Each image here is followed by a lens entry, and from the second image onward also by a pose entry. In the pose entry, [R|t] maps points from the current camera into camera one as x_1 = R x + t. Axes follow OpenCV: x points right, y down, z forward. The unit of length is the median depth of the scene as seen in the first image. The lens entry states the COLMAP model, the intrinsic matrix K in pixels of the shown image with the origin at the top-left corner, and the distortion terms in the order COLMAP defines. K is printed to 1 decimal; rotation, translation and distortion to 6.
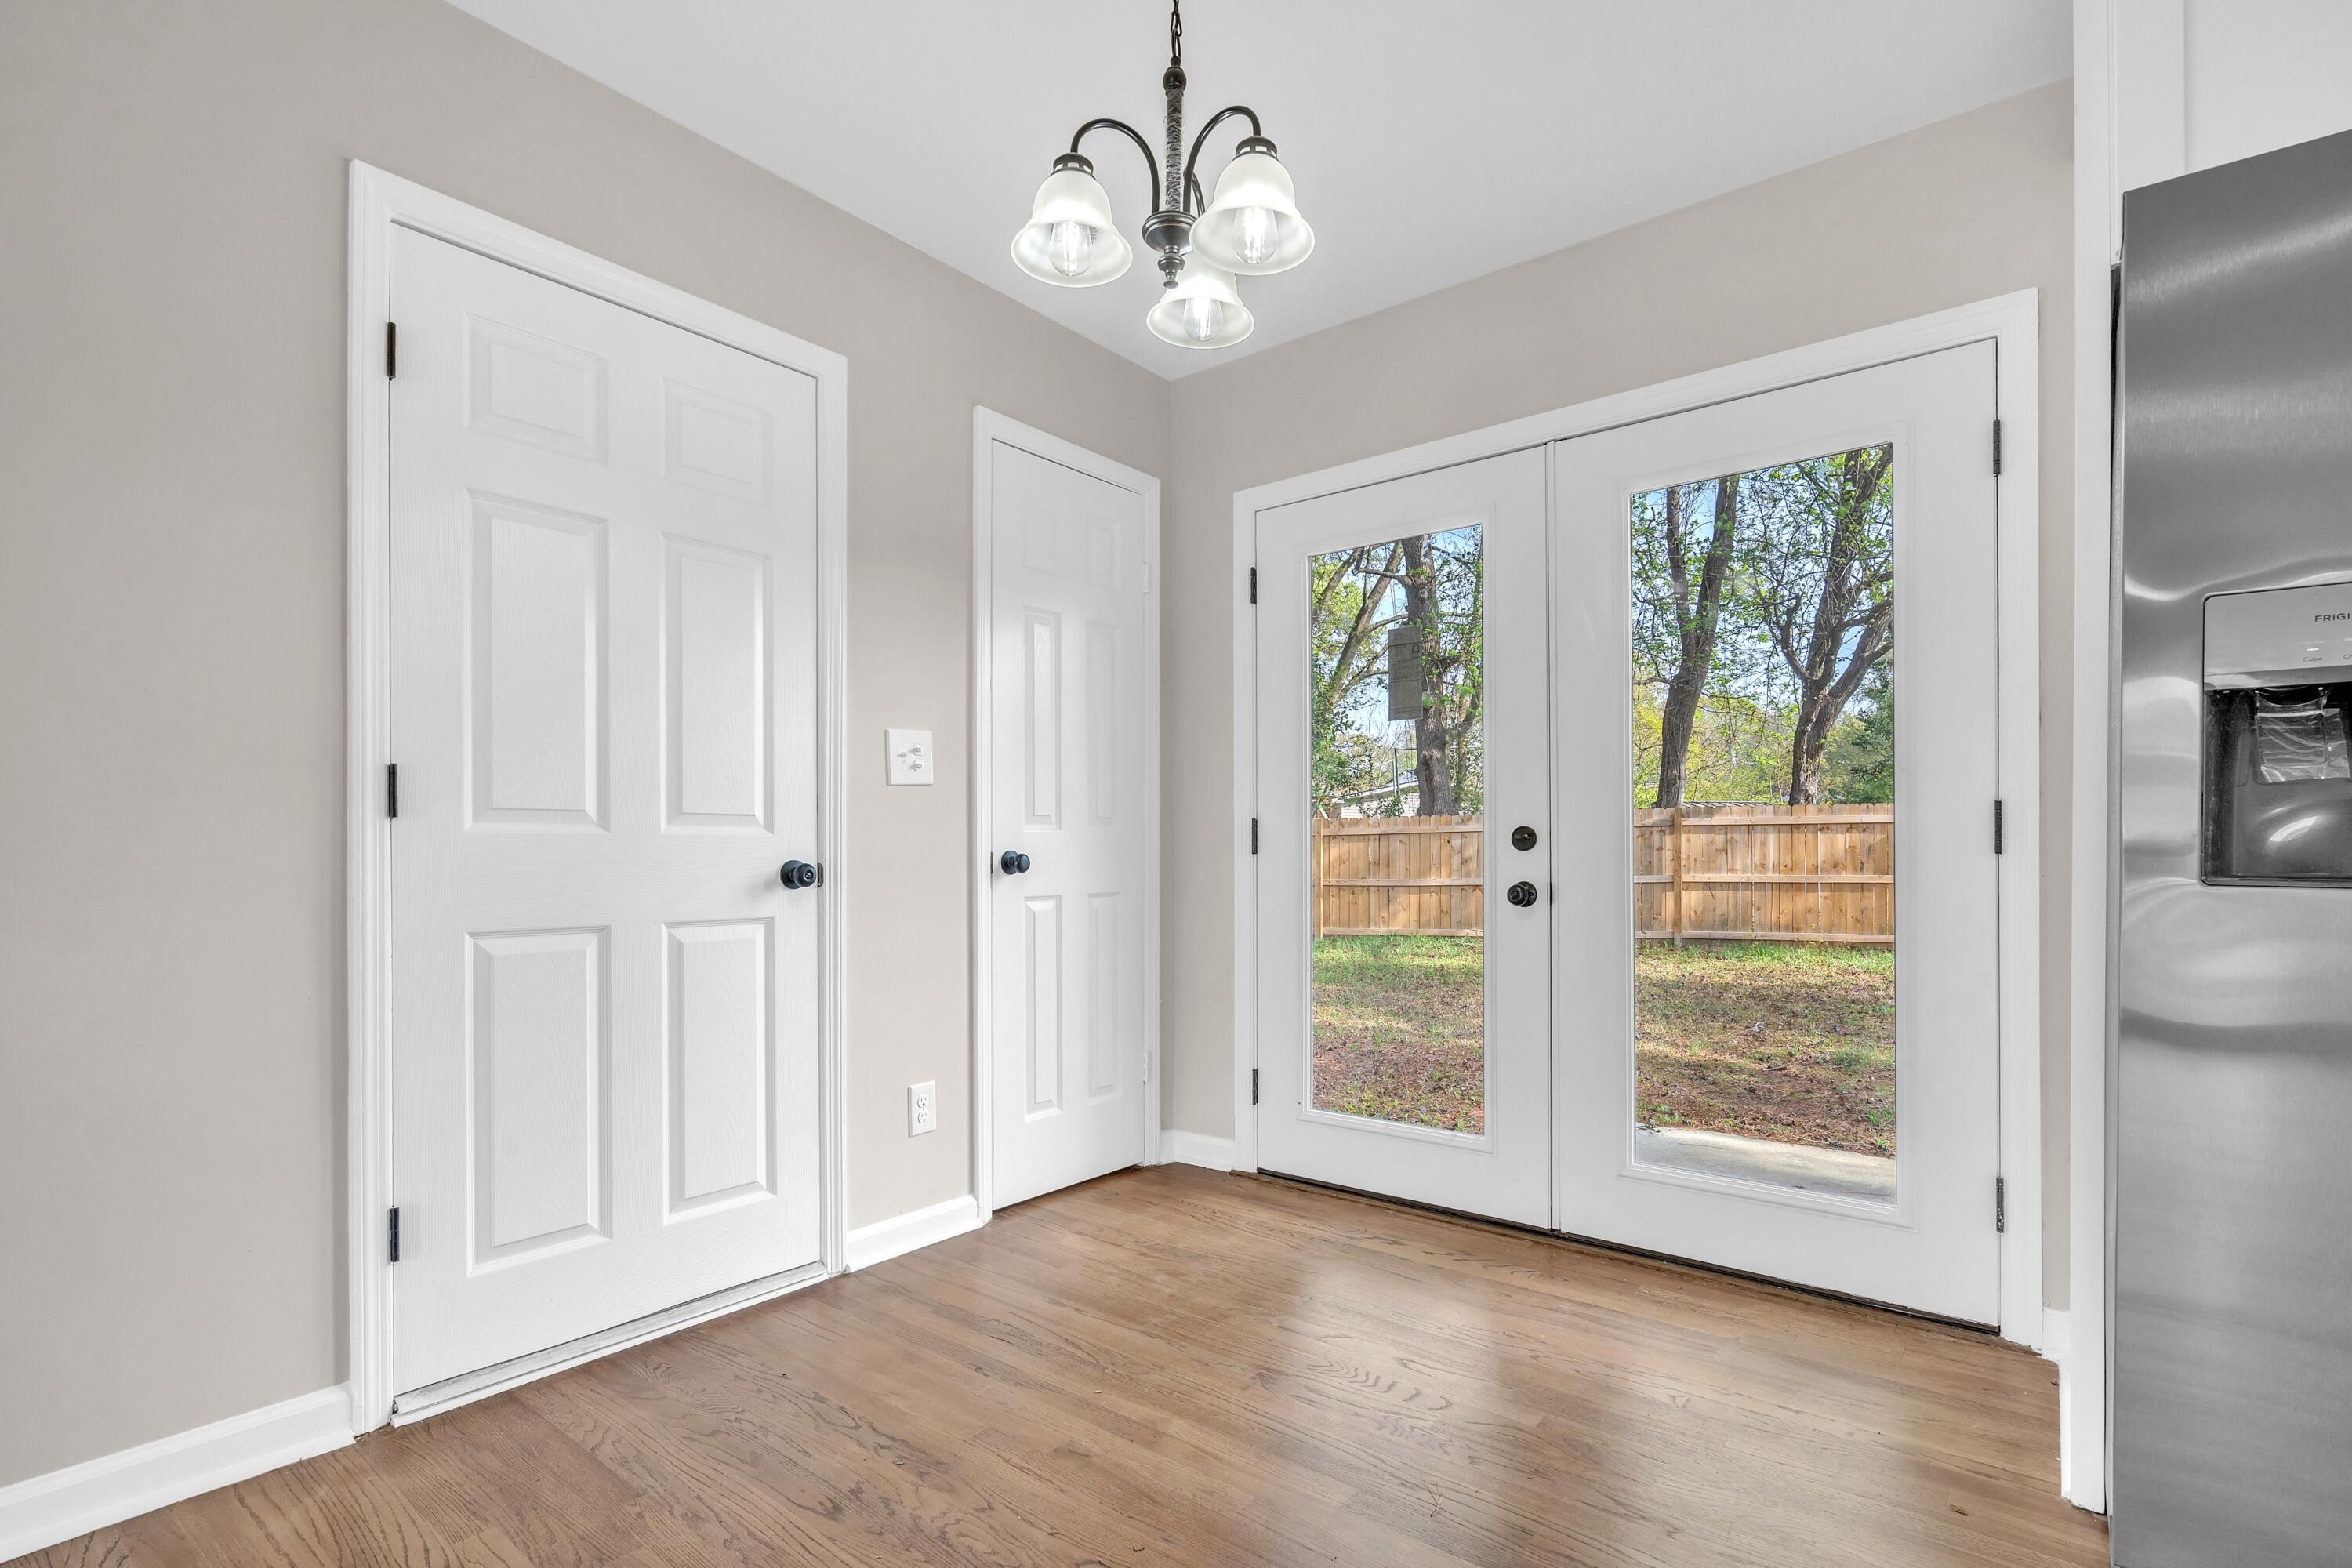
lens RADIAL K [[1116.3, 0, 1176.5], [0, 1116.3, 852.4], [0, 0, 1]] dist [0.001759, 0.000352]
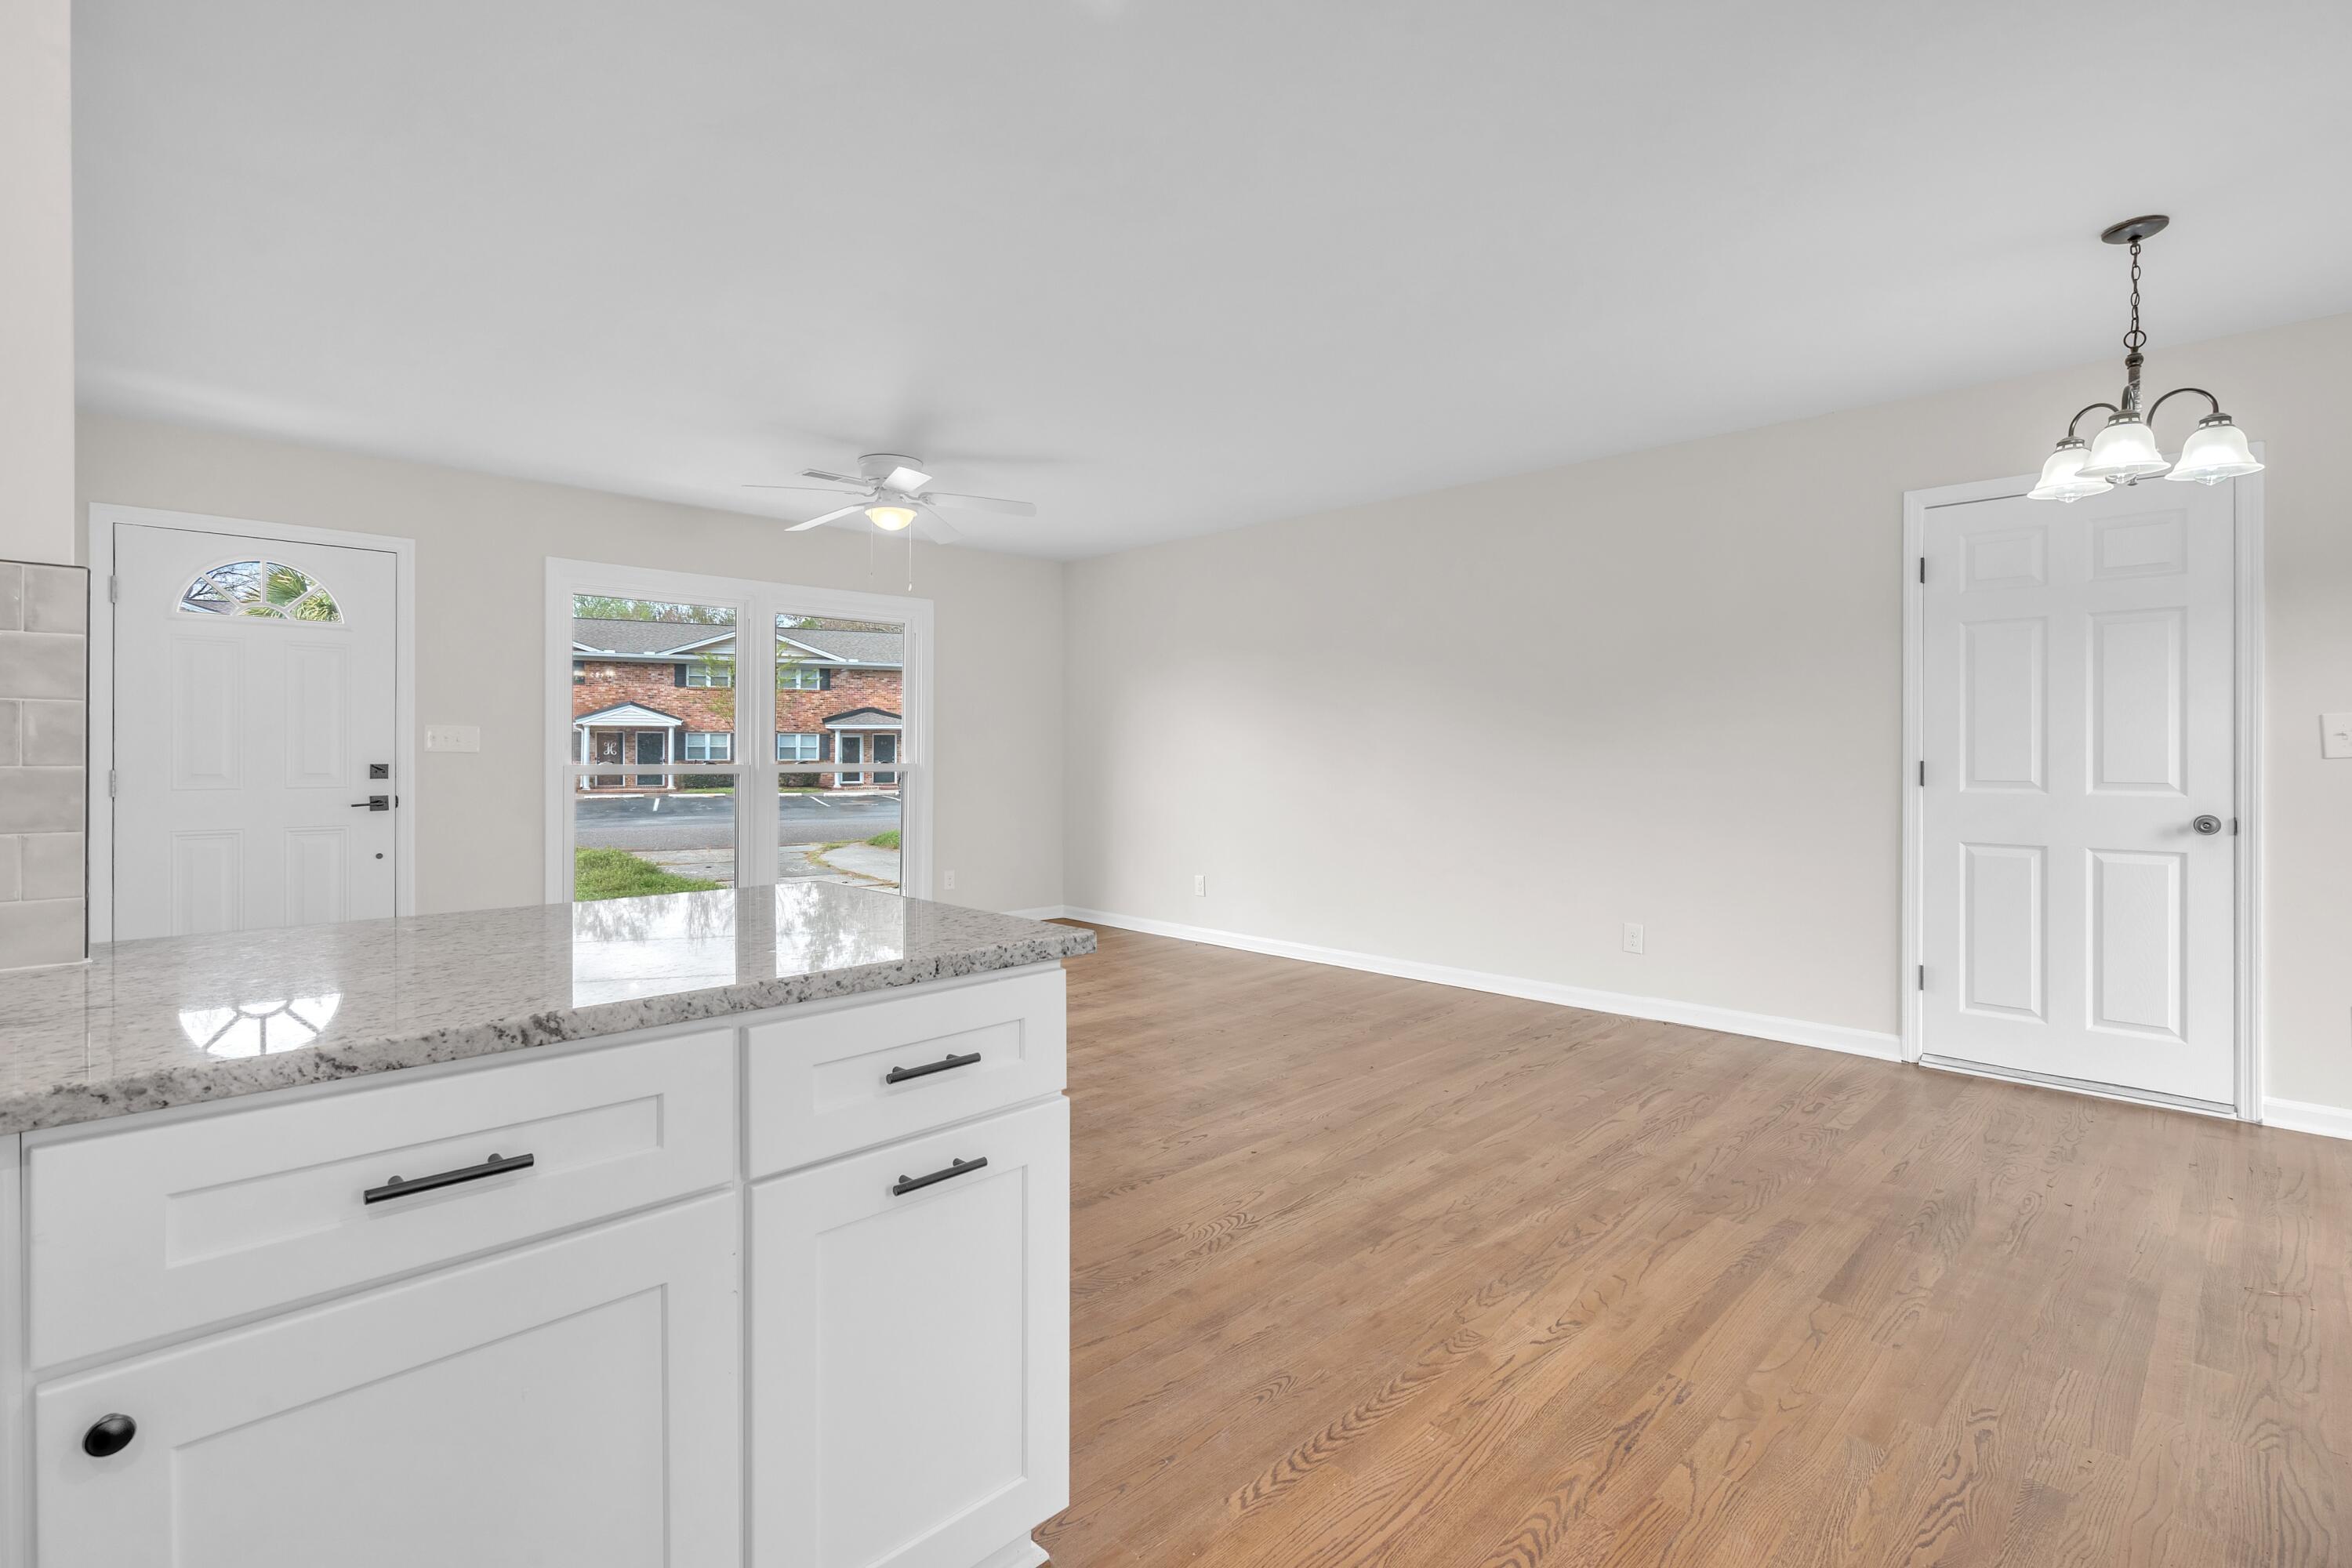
lens RADIAL K [[1072.1, 0, 1176.5], [0, 1072.1, 757.4], [0, 0, 1]] dist [0.000411, 0.000074]
pose [[-0.117367, 0.003055, -0.993084, 1.338293], [-0.001664, 0.999993, 0.003272, -0.078062], [0.993087, 0.002037, -0.117362, -0.168276]]
